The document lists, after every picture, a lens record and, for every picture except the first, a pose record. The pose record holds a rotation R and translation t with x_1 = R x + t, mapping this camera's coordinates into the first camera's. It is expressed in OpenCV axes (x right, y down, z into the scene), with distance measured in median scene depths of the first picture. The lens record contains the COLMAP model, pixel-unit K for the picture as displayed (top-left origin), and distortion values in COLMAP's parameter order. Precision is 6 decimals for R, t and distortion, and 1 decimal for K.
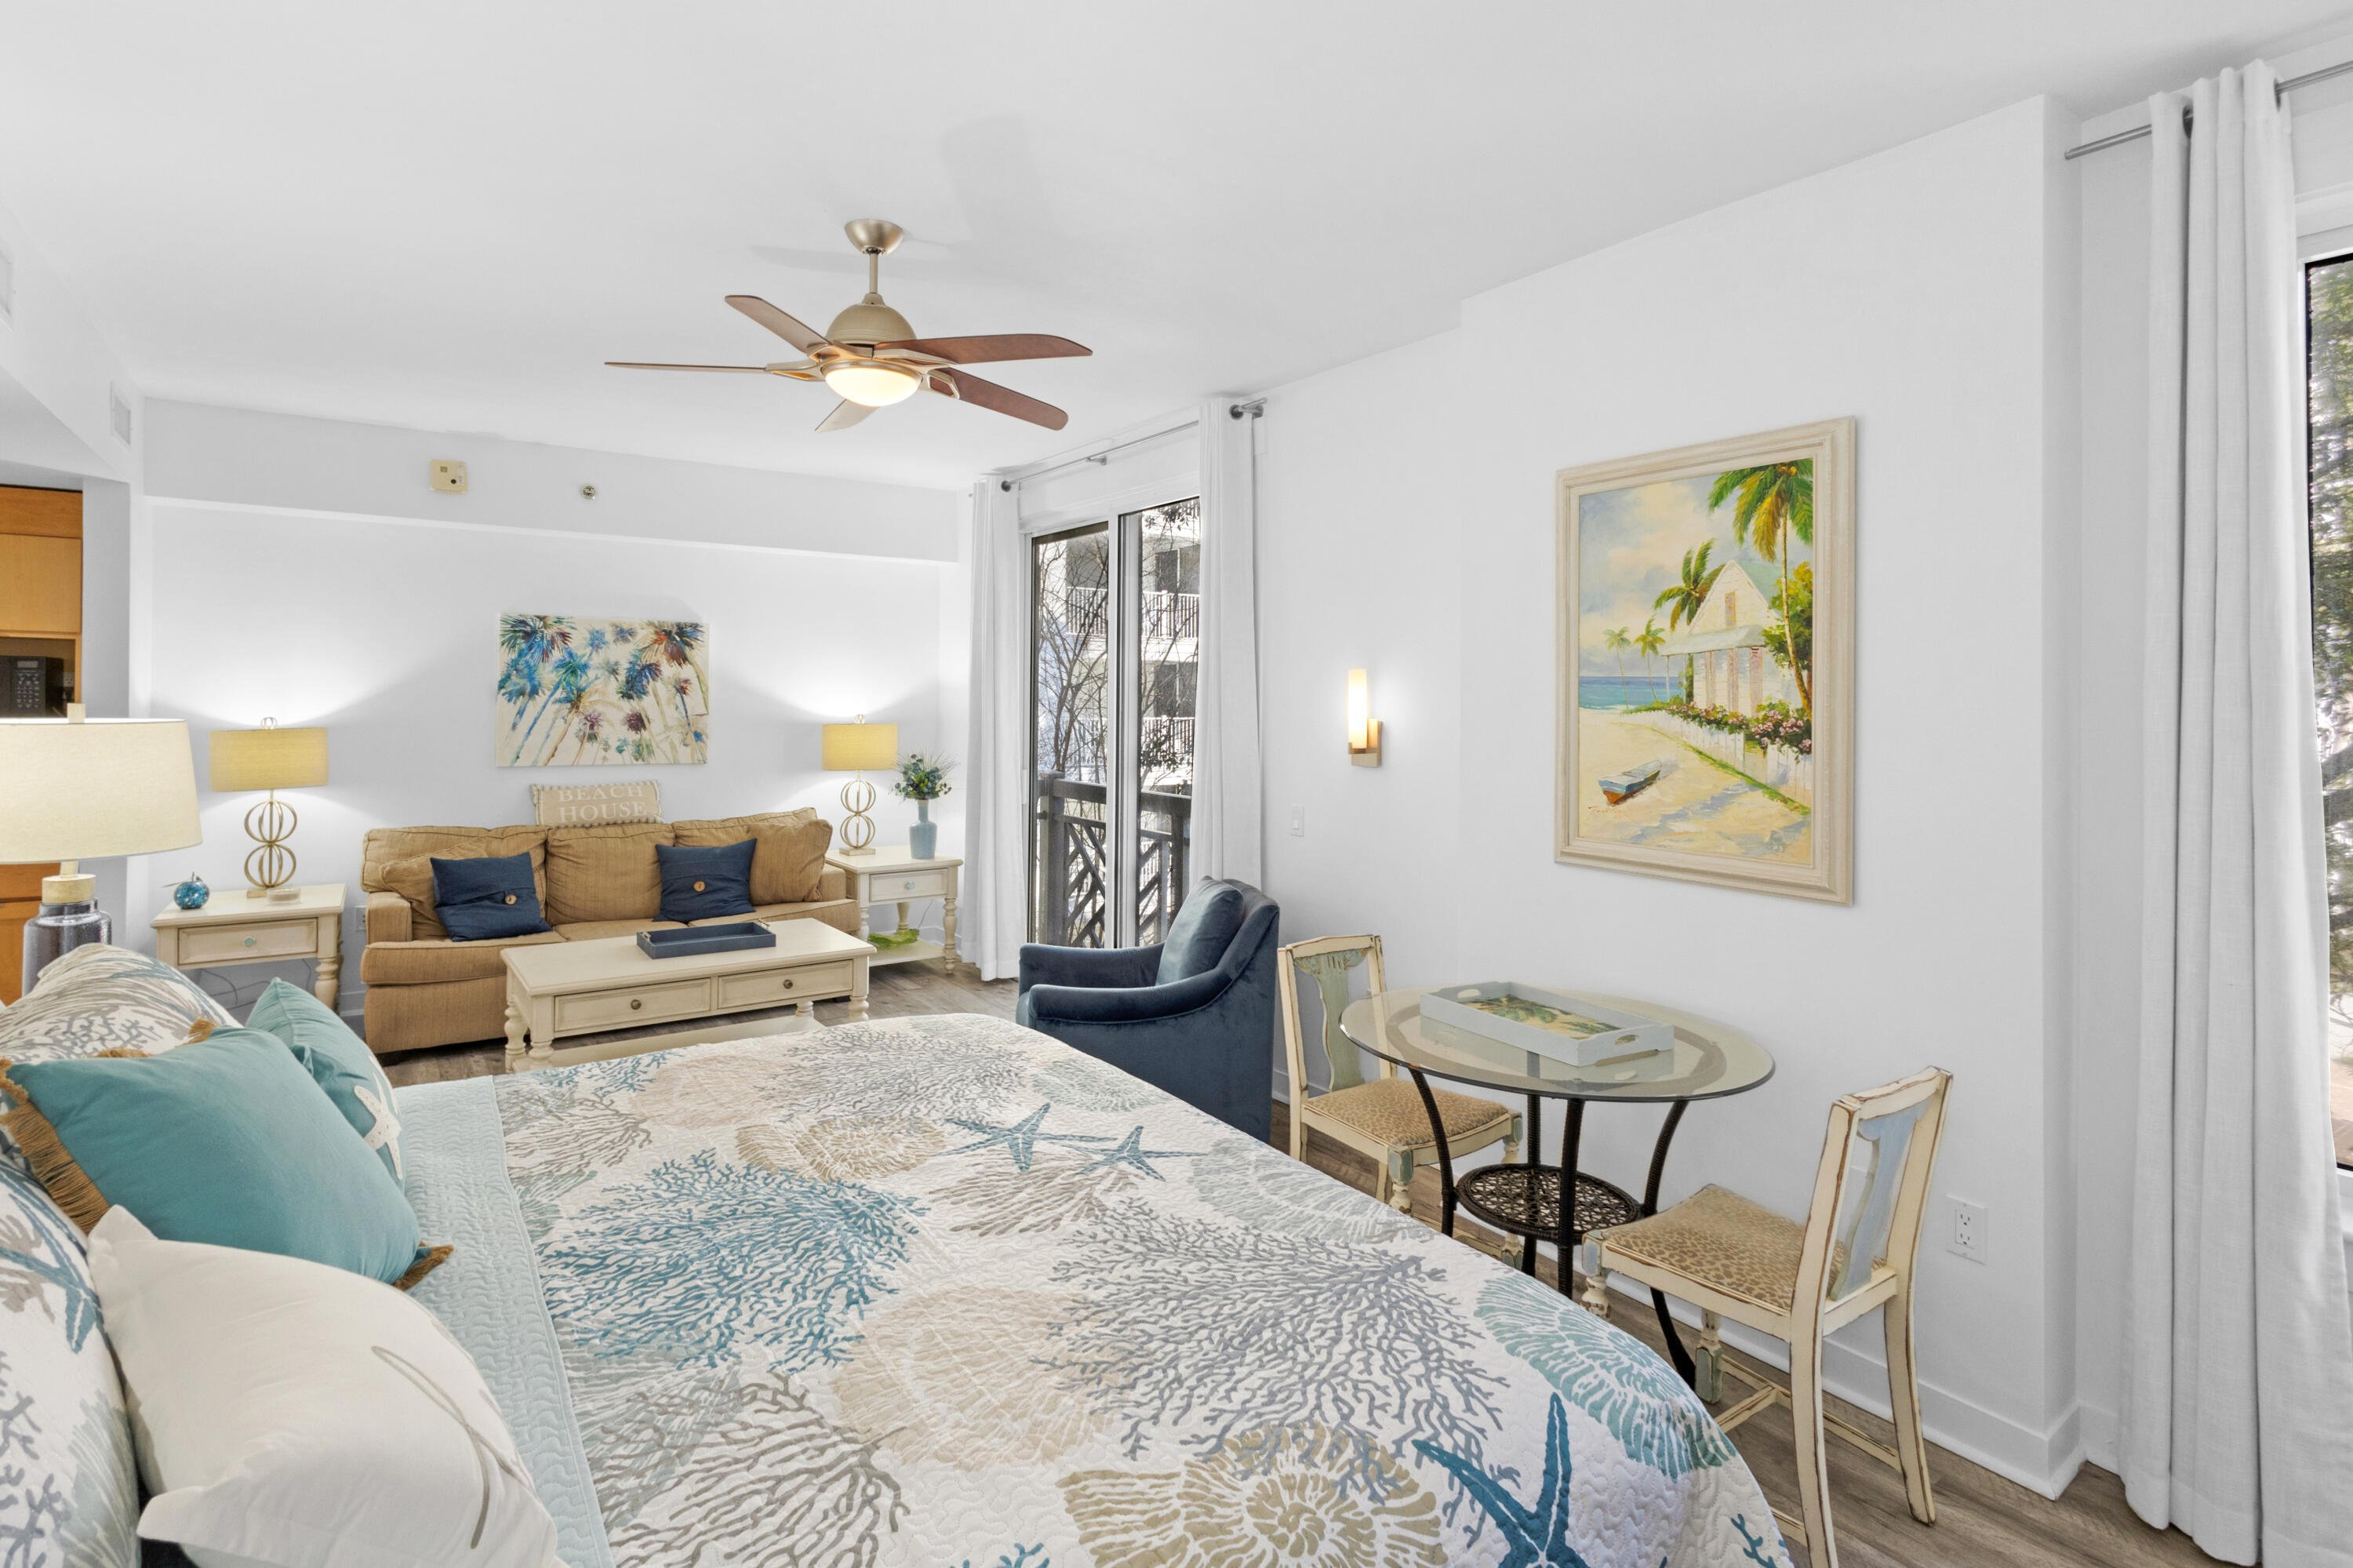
lens RADIAL K [[1147.6, 0, 1107.3], [0, 1147.6, 688.7], [0, 0, 1]] dist [0.006012, 0.001695]
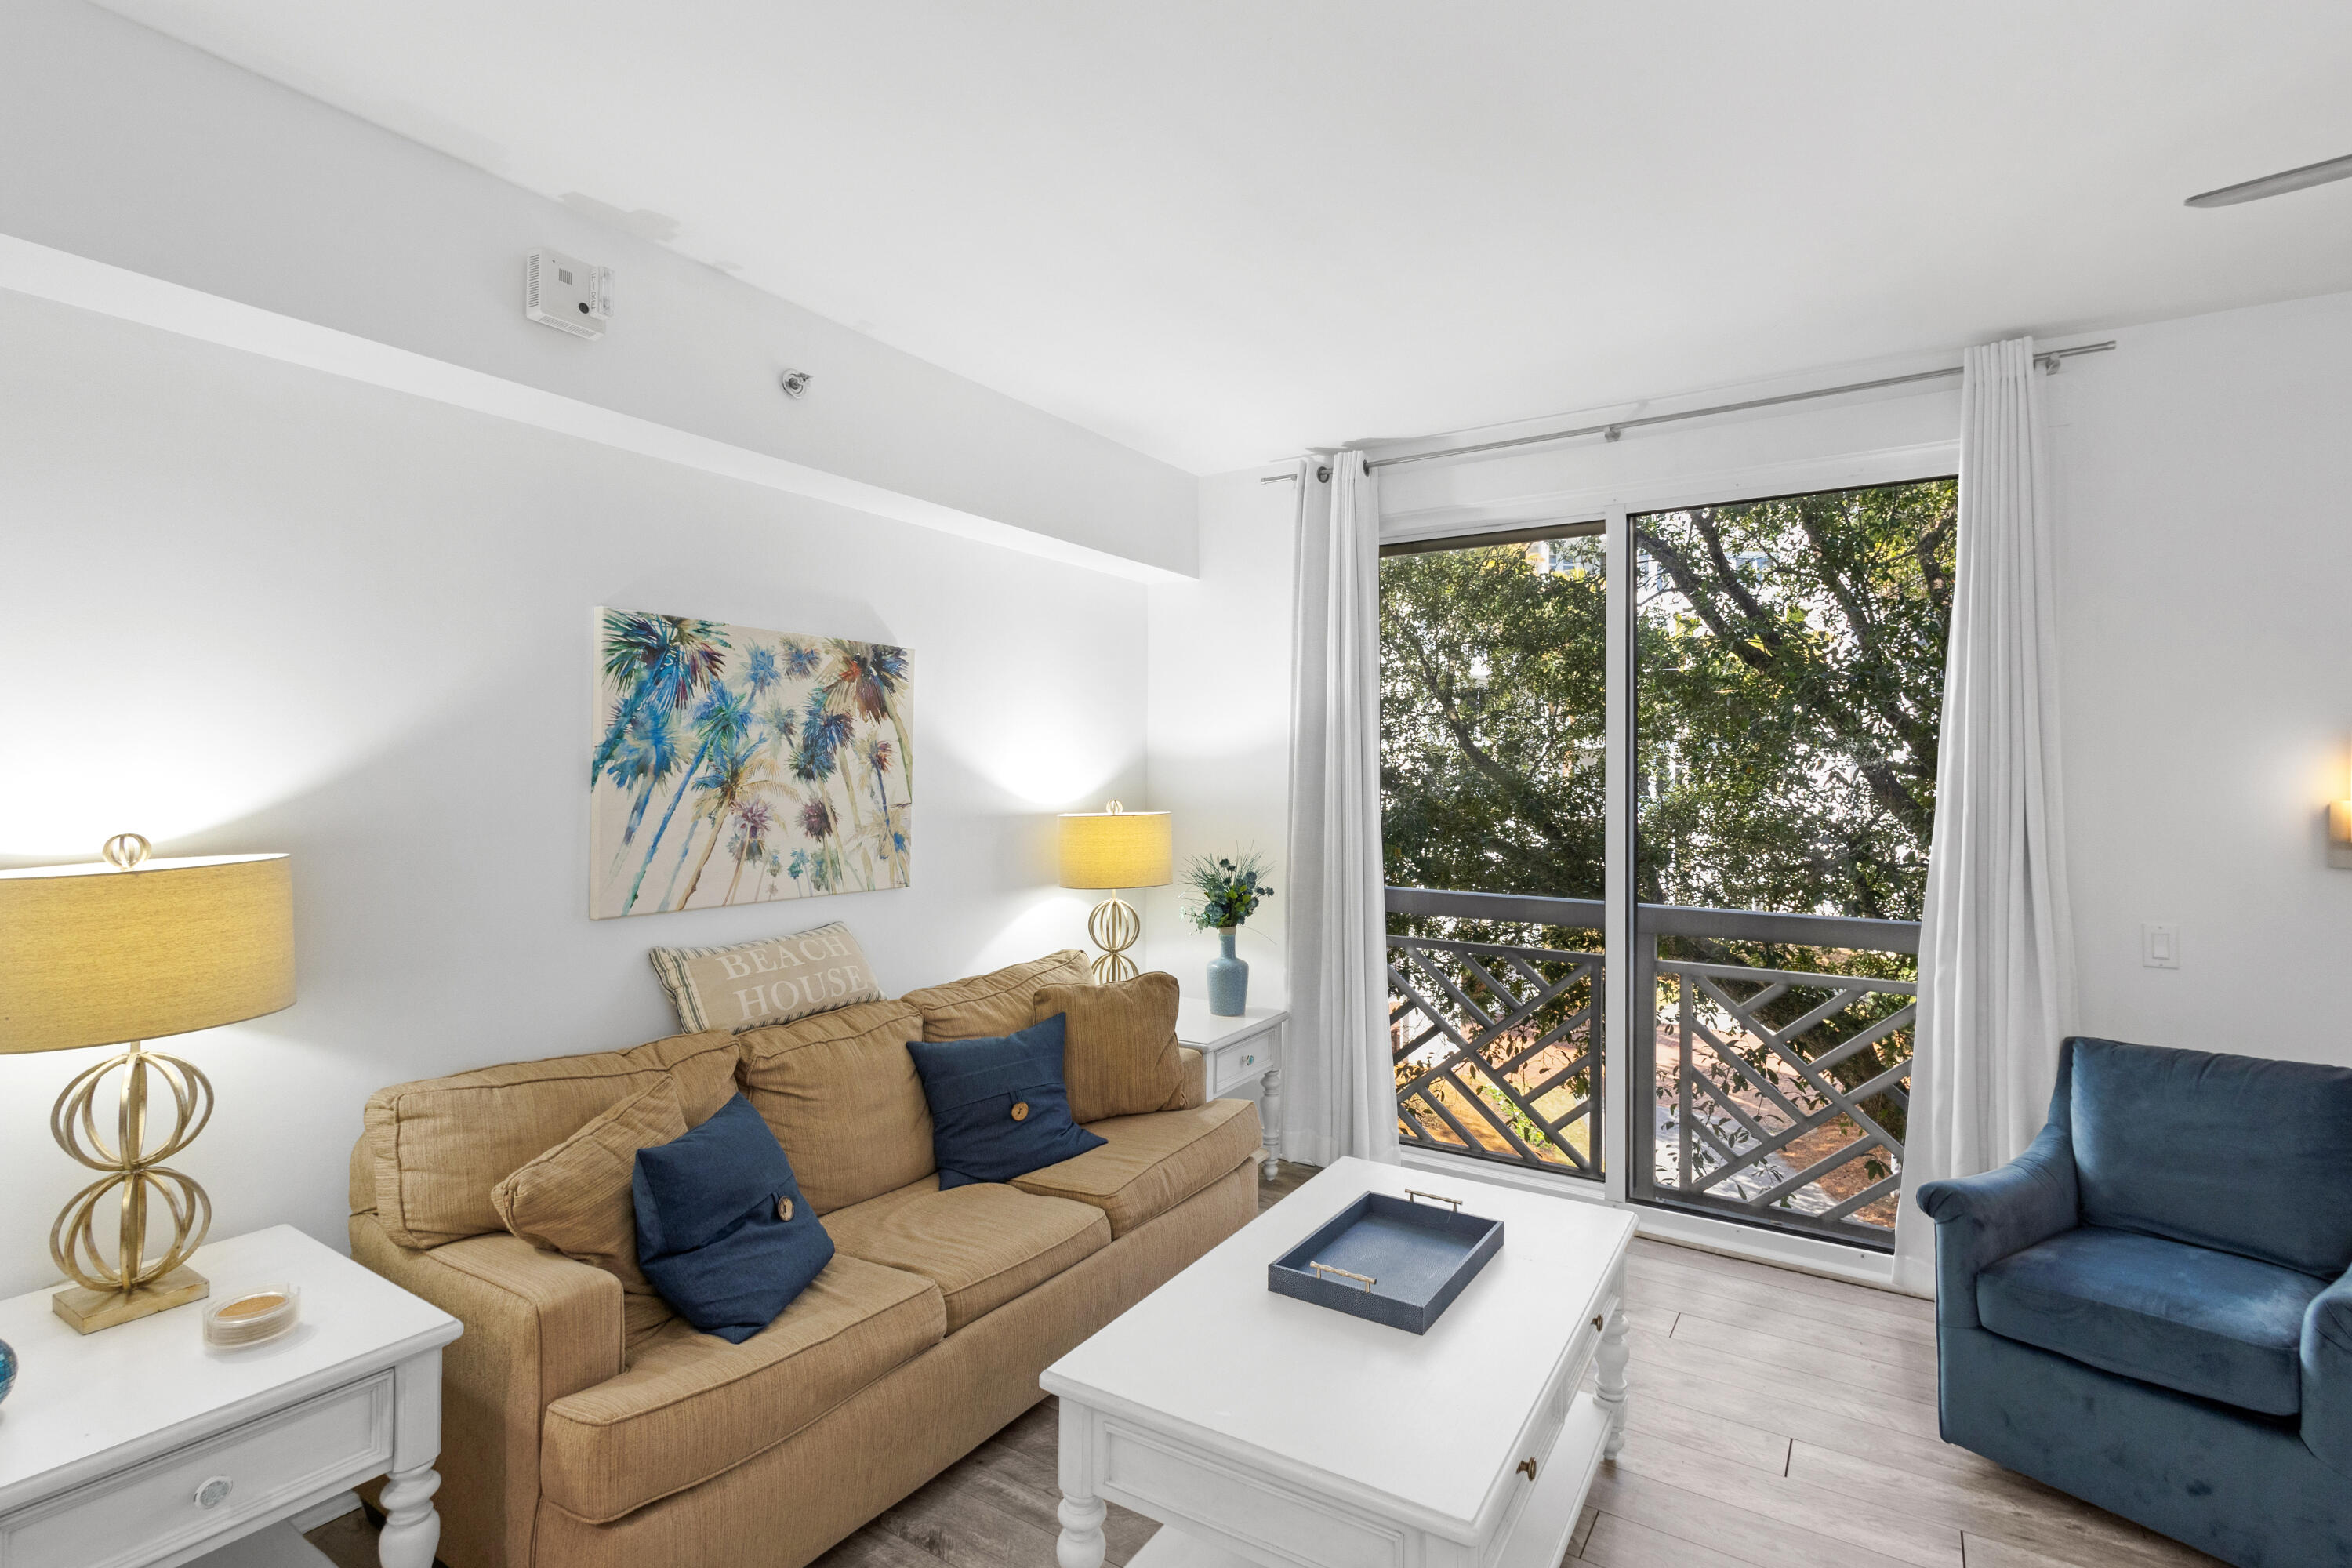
lens RADIAL K [[1127.5, 0, 1197.6], [0, 1127.5, 755.6], [0, 0, 1]] dist [0.008929, 0.006791]
pose [[0.910814, 0.001465, 0.412815, -0.492511], [0.000915, 0.999984, -0.005566, 0.001161], [-0.412817, 0.005447, 0.910798, 0.450933]]
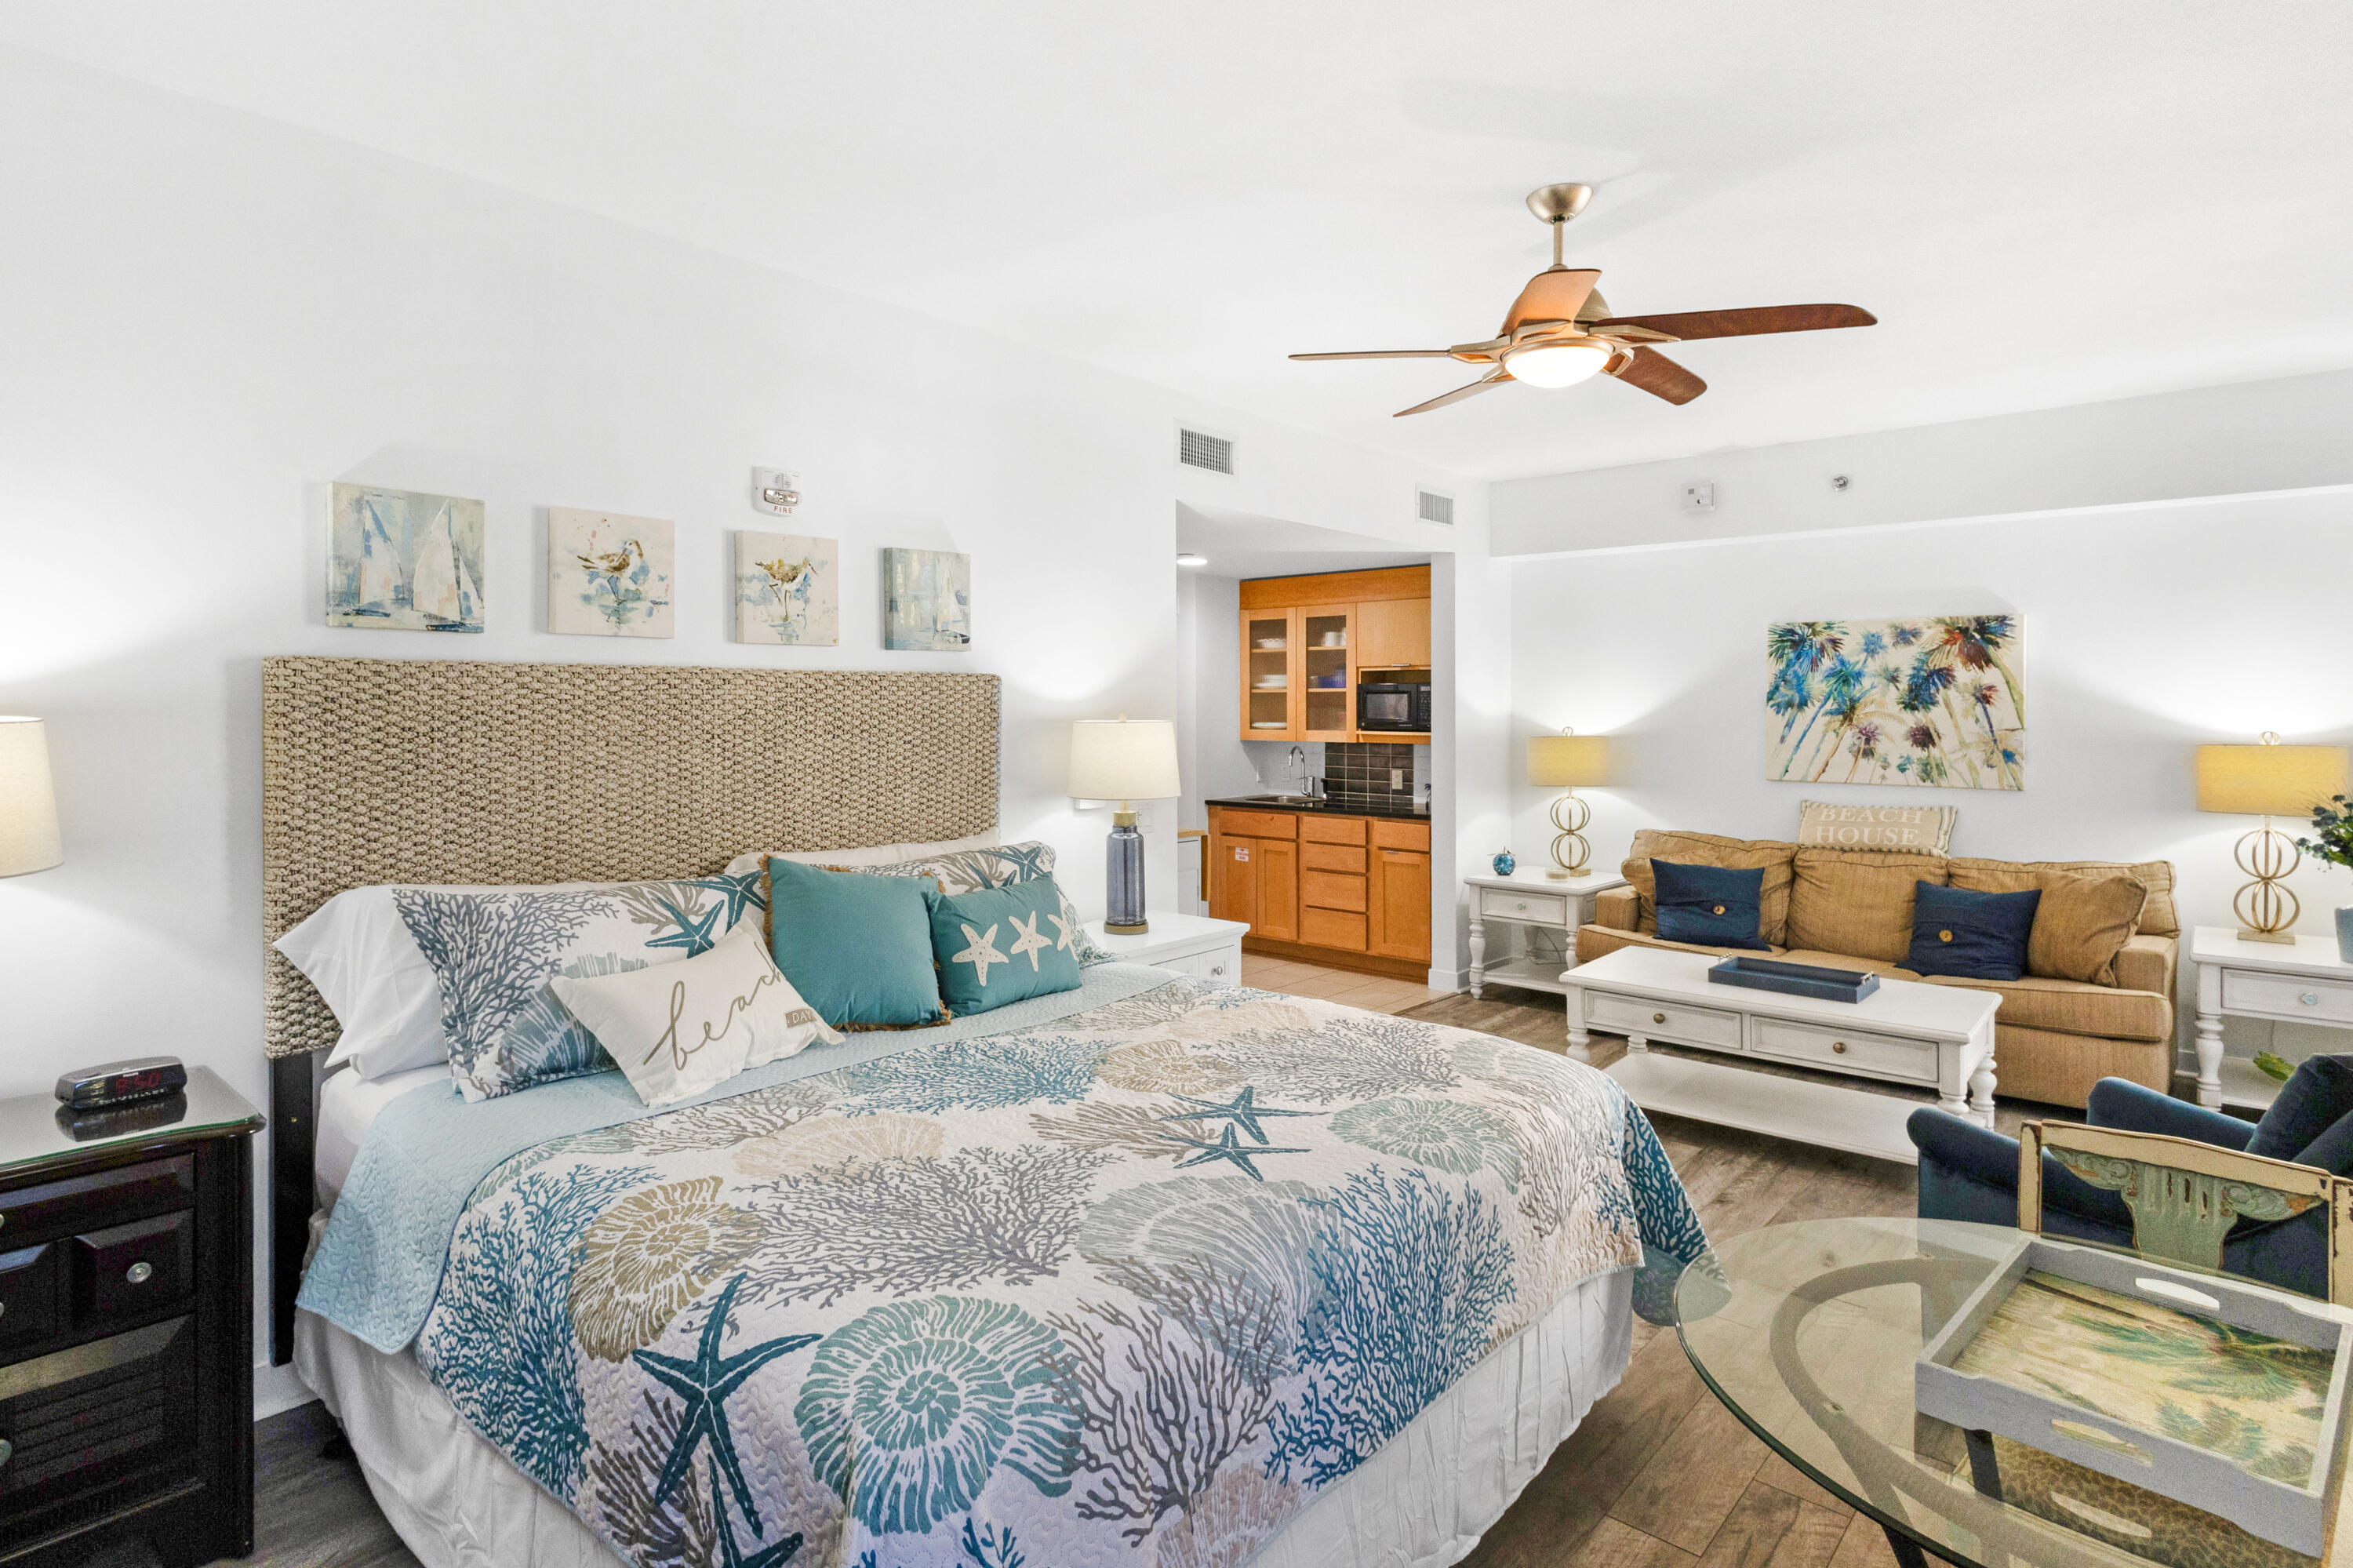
lens RADIAL K [[1218.3, 0, 1154.7], [0, 1218.3, 717.2], [0, 0, 1]] dist [0.014627, 0.000370]
pose [[0.267959, -0.001394, -0.963429, 0.335345], [0.010529, 0.999943, 0.001482, 0.007155], [0.963373, -0.010541, 0.267958, 0.212228]]
